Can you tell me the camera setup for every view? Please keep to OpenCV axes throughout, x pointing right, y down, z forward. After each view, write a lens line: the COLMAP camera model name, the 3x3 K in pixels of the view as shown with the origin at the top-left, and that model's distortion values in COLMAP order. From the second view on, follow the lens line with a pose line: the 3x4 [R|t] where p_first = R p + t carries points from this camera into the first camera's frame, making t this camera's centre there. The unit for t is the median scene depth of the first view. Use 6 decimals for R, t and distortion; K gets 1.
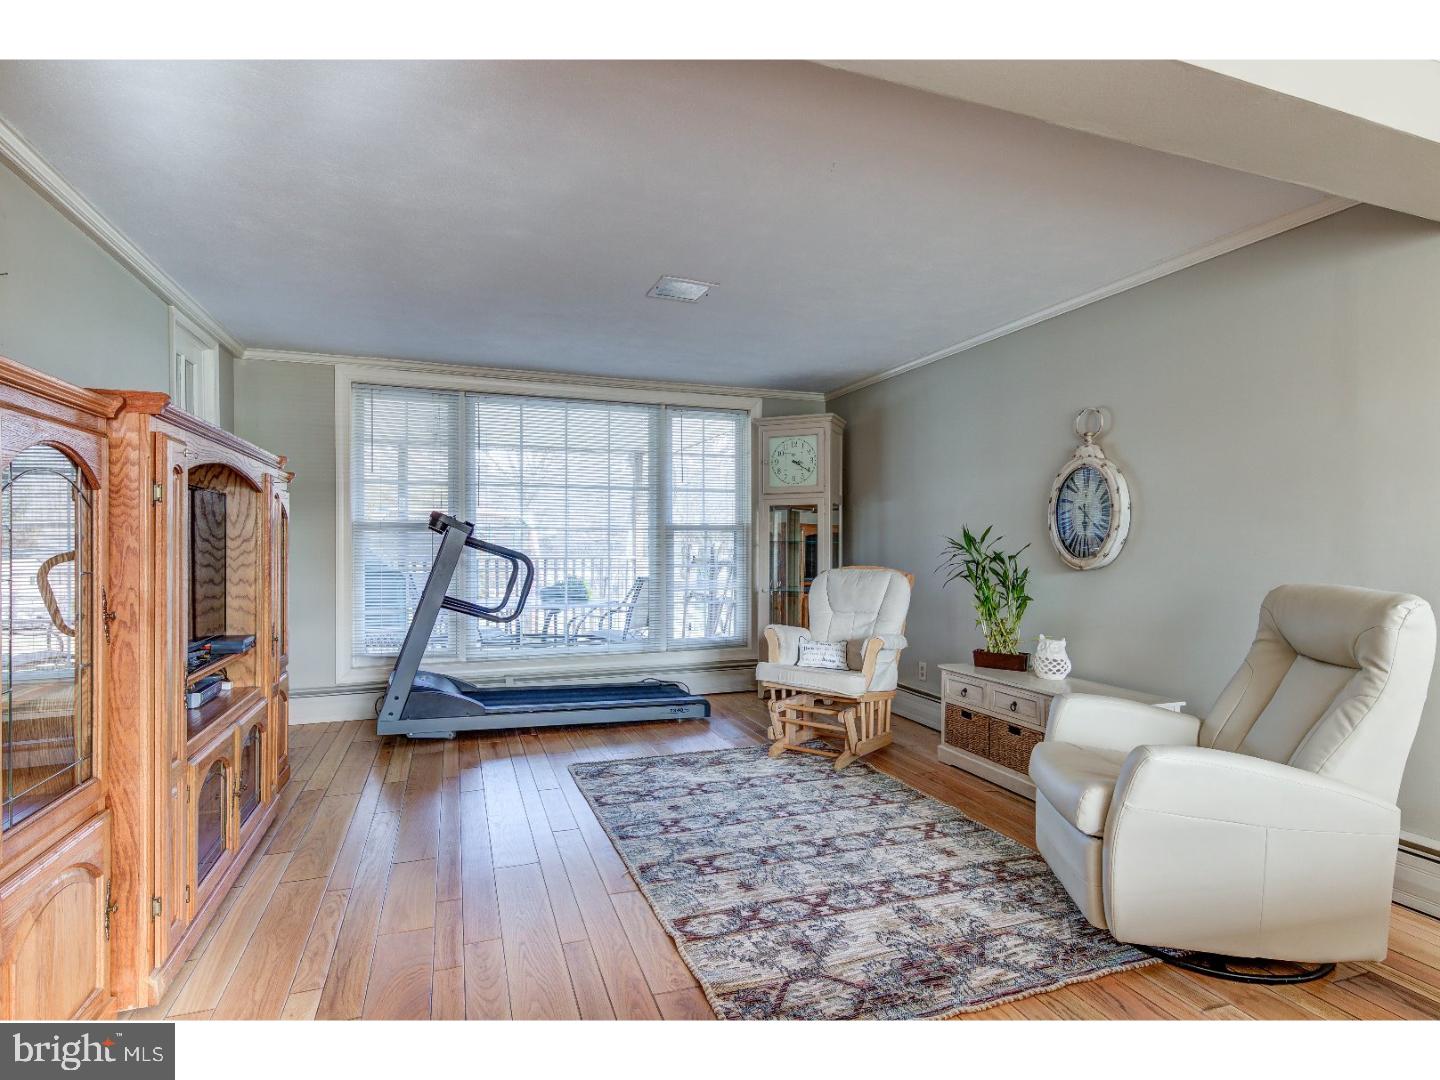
lens RADIAL K [[736.5, 0, 717.2], [0, 736.5, 542.9], [0, 0, 1]] dist [0.014739, -0.009770]
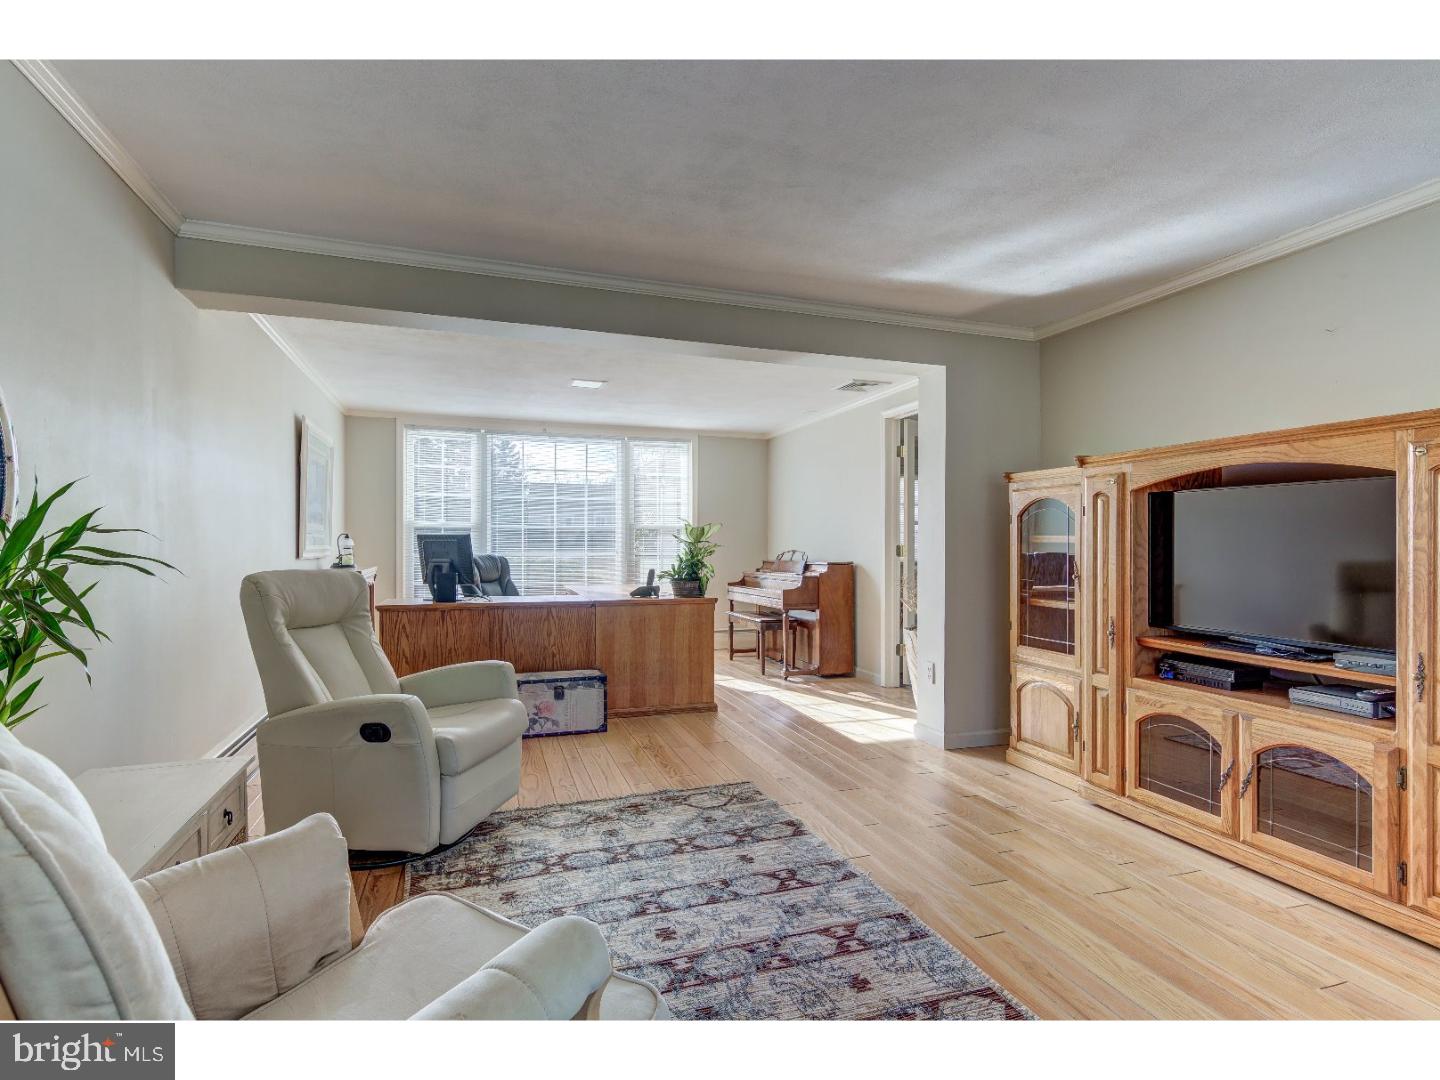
lens RADIAL K [[736.5, 0, 721.9], [0, 736.5, 542.0], [0, 0, 1]] dist [0.014739, -0.009770]
pose [[-0.999748, -0.003465, 0.022190, 0.050169], [-0.003456, 0.999994, 0.000423, 0.005266], [-0.022192, 0.000347, -0.999754, 2.014822]]
